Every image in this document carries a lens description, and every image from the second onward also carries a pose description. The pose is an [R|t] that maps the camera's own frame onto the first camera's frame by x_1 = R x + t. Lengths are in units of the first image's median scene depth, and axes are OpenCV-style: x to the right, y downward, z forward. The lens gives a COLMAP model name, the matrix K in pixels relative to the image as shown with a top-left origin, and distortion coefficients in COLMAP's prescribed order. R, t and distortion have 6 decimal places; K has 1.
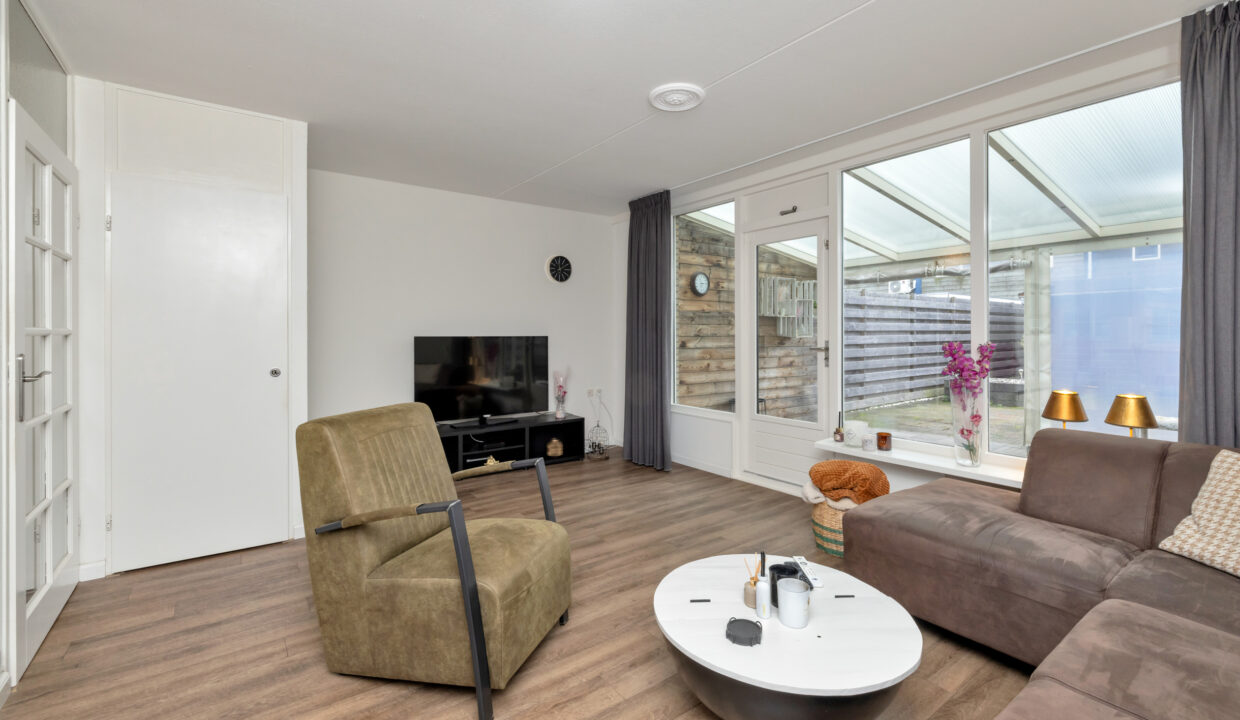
lens RADIAL K [[534.4, 0, 619.8], [0, 534.4, 331.4], [0, 0, 1]] dist [0.000237, -0.000104]
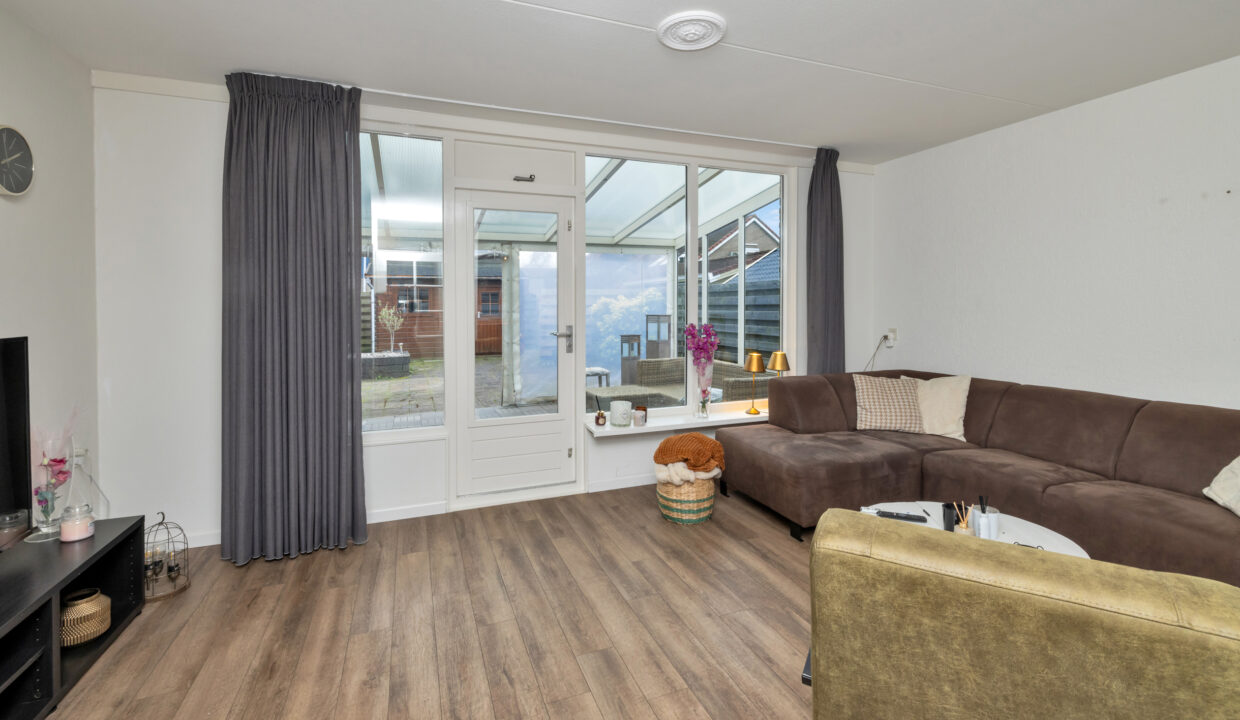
lens RADIAL K [[531.3, 0, 619.2], [0, 531.3, 314.0], [0, 0, 1]] dist [-0.013404, -0.000073]
pose [[0.254148, -0.014112, 0.967062, -0.556306], [-0.001445, 0.999887, 0.014971, -0.019533], [-0.967164, -0.005202, 0.254099, 0.720937]]
